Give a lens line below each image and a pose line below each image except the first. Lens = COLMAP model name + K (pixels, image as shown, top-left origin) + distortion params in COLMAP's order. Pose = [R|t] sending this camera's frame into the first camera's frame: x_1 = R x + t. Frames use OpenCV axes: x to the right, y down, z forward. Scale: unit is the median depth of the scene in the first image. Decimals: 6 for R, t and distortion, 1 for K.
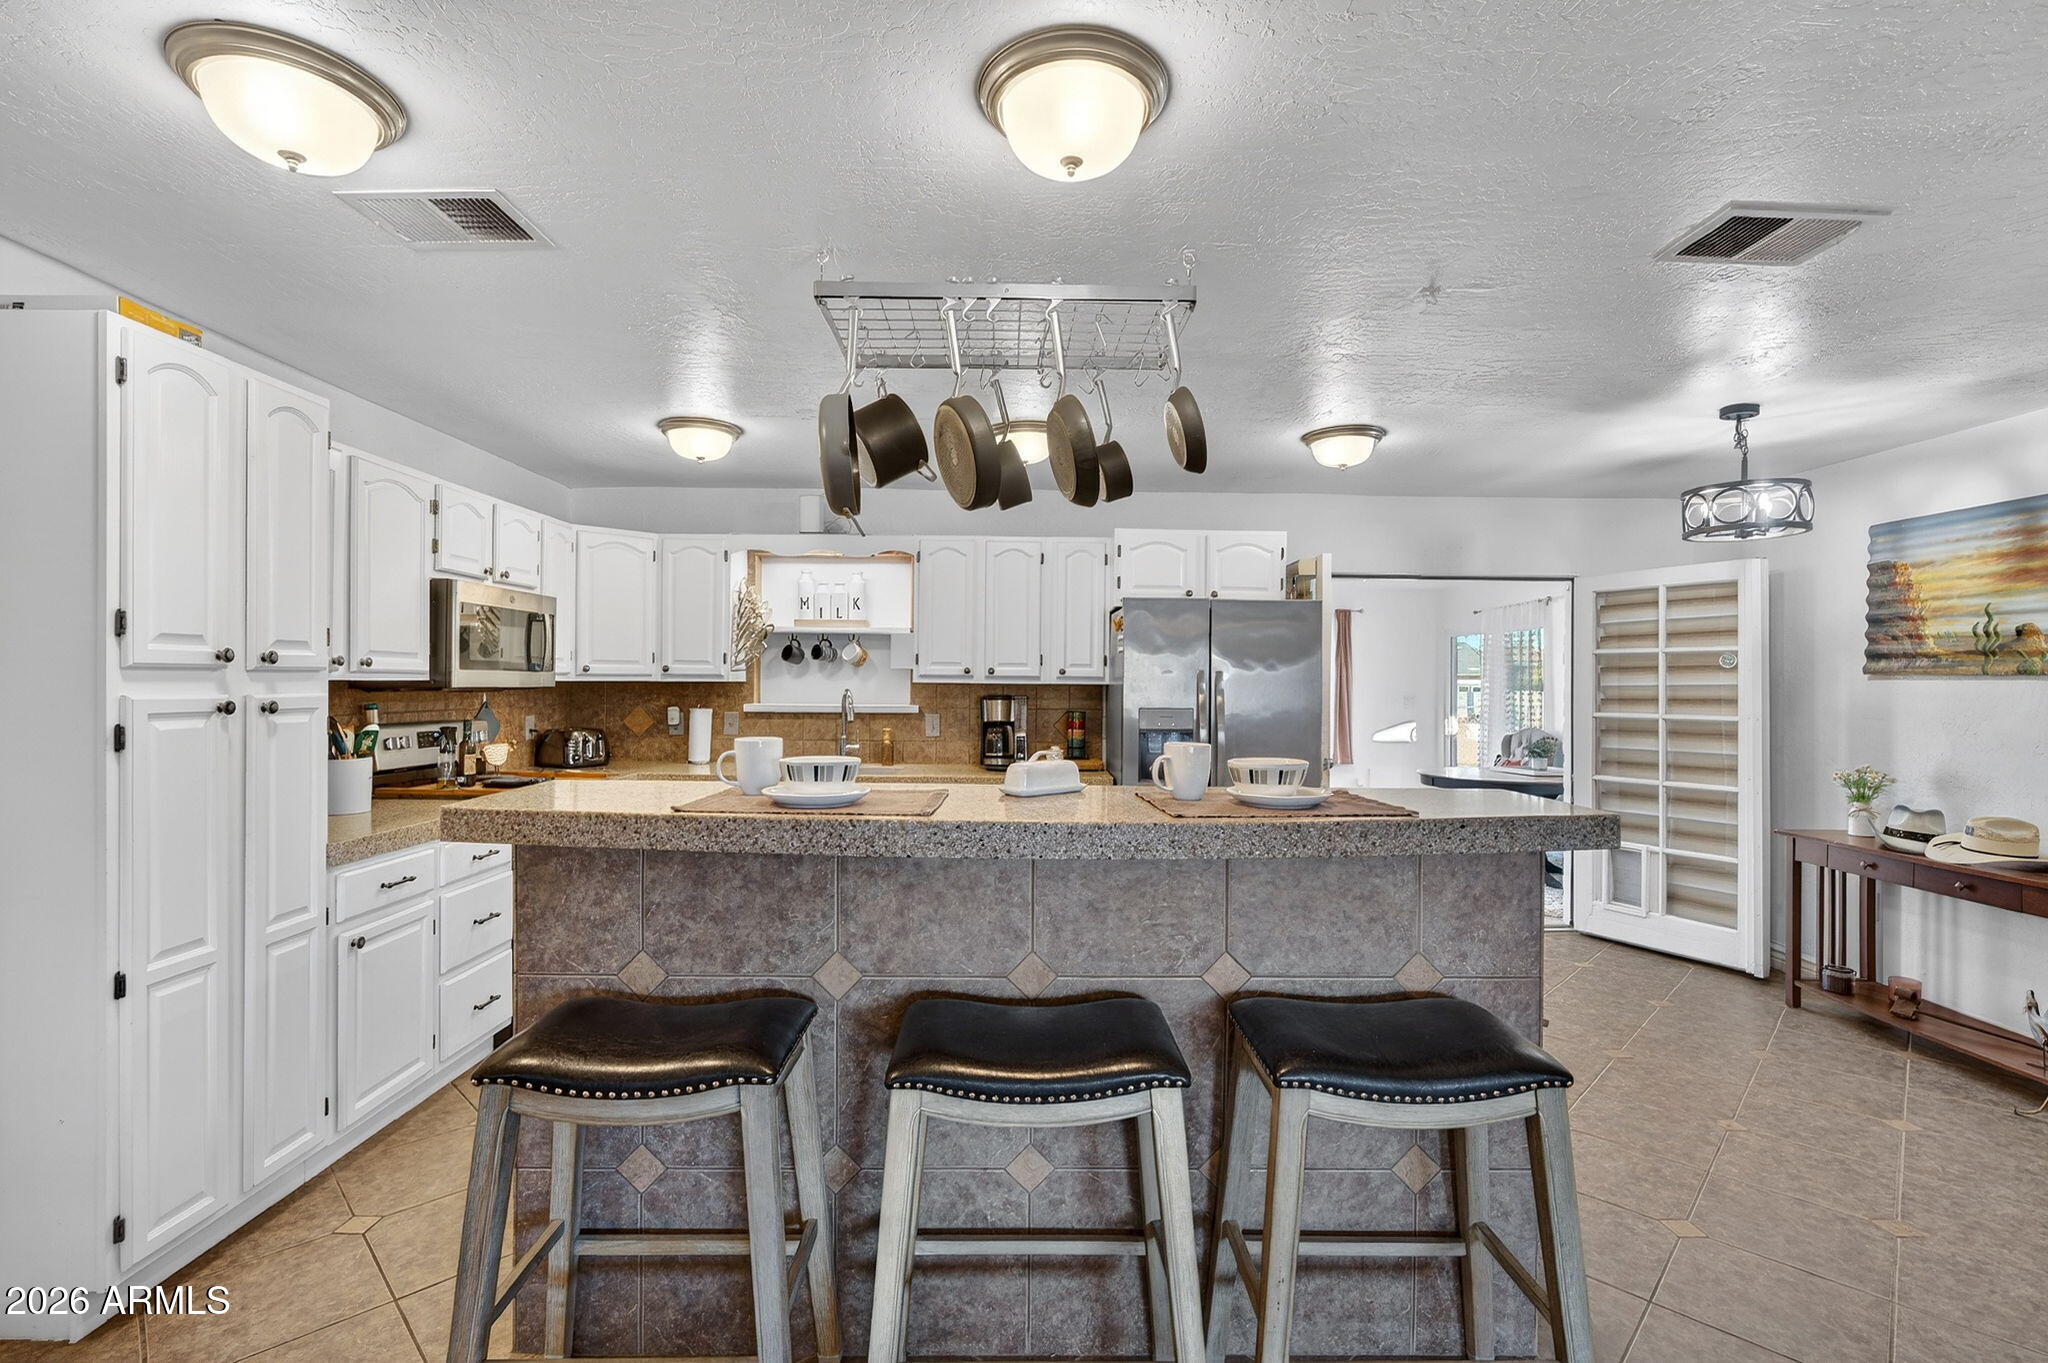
lens RADIAL K [[923.2, 0, 1027.0], [0, 923.2, 667.7], [0, 0, 1]] dist [-0.003239, -0.001065]
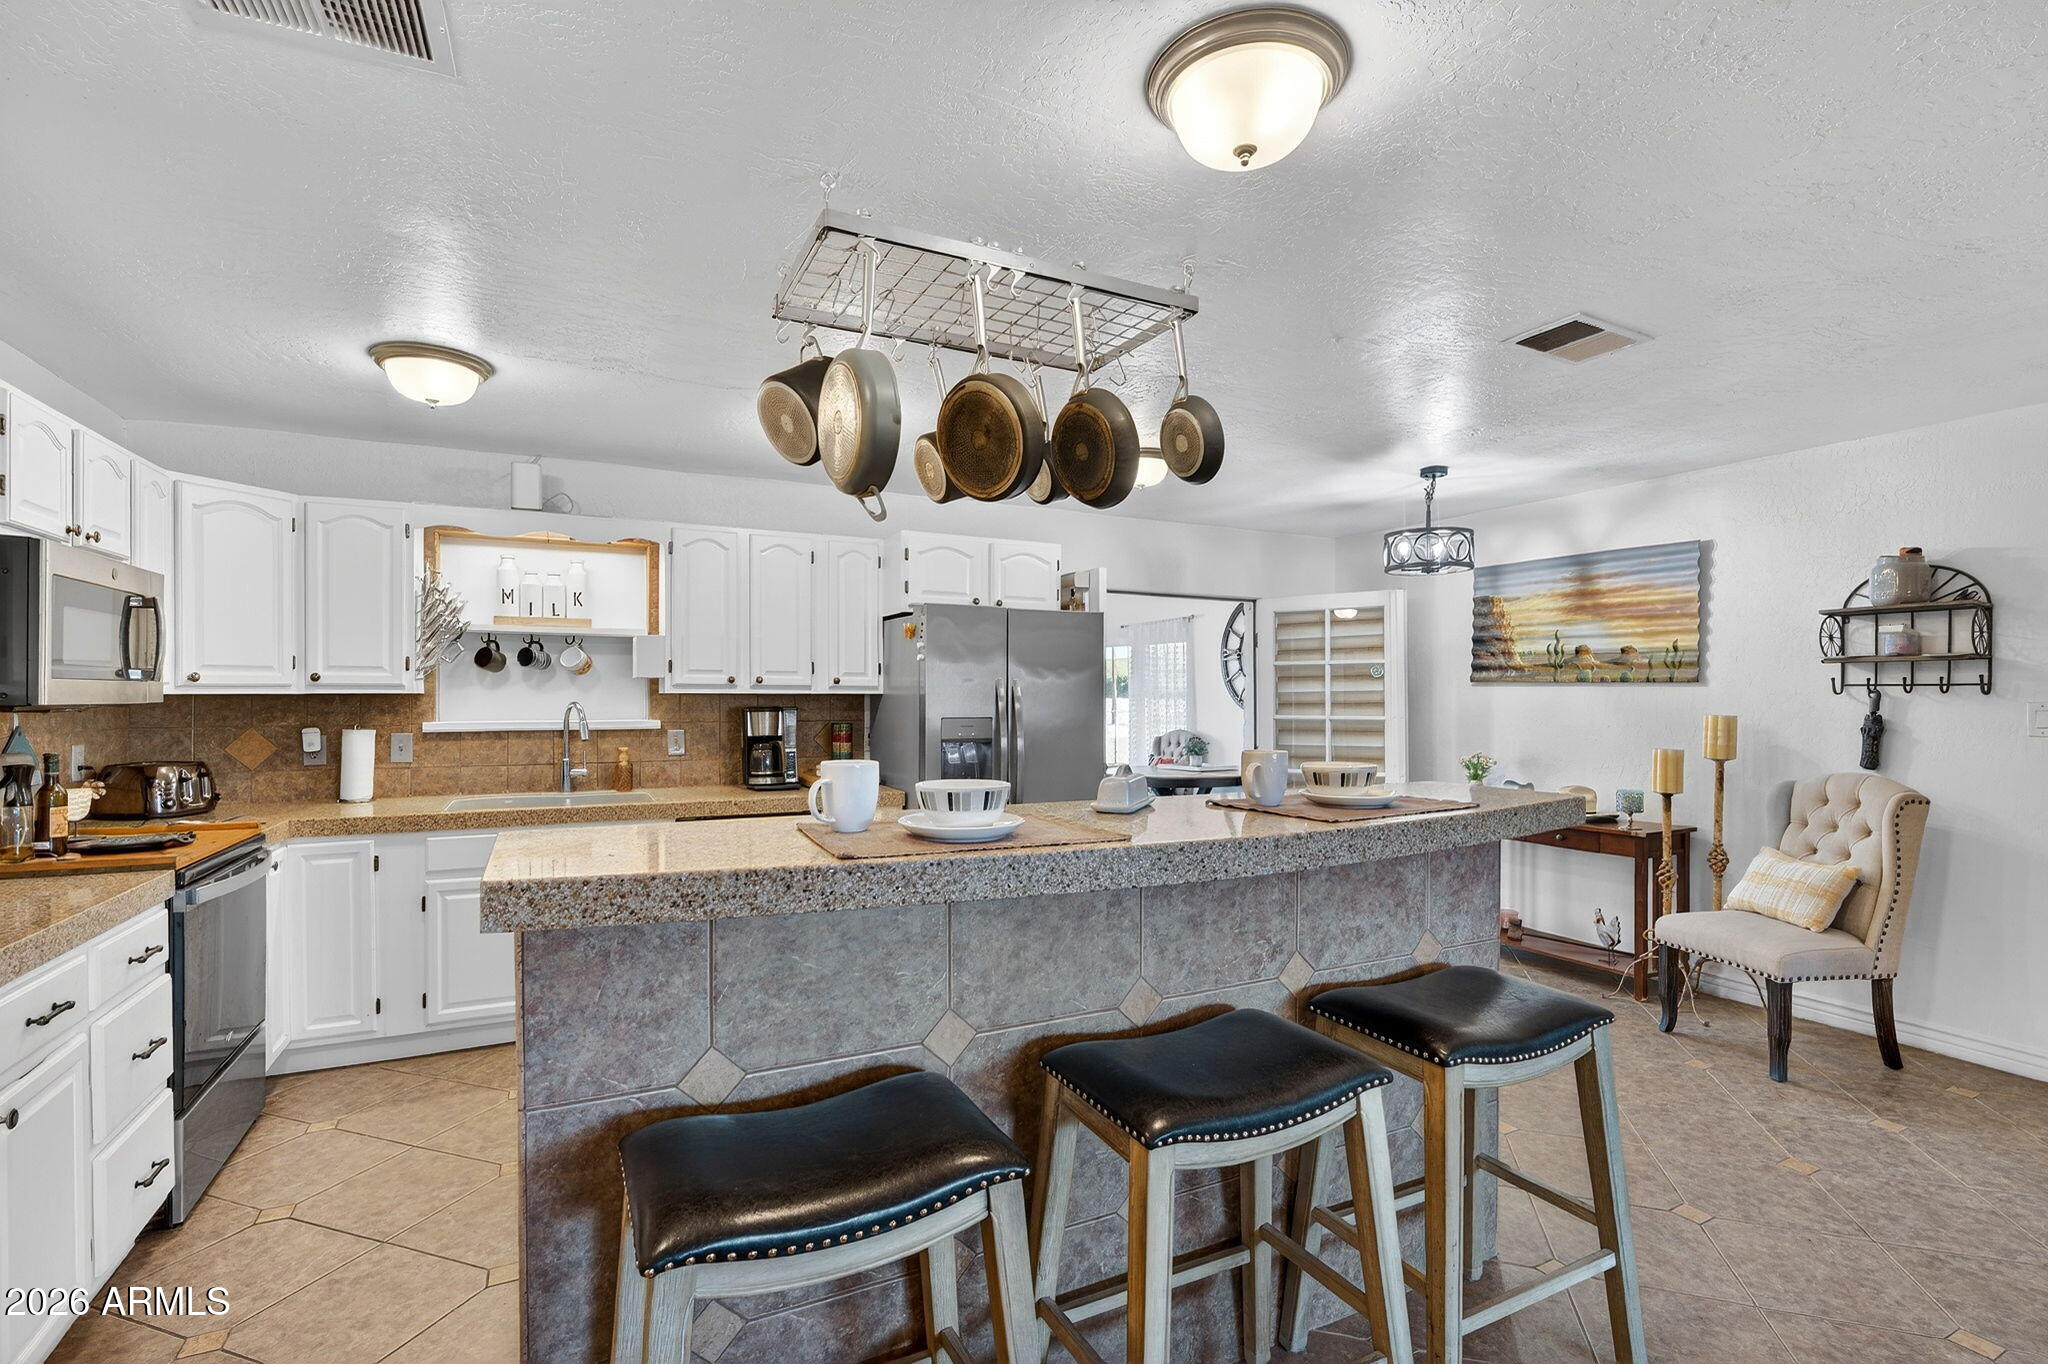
lens RADIAL K [[923.2, 0, 1089.5], [0, 923.2, 686.9], [0, 0, 1]] dist [-0.003239, -0.001065]
pose [[0.899005, -0.003701, 0.437922, -0.181064], [-0.001159, 0.999941, 0.010831, 0.000412], [-0.437936, -0.010244, 0.898948, 0.070868]]
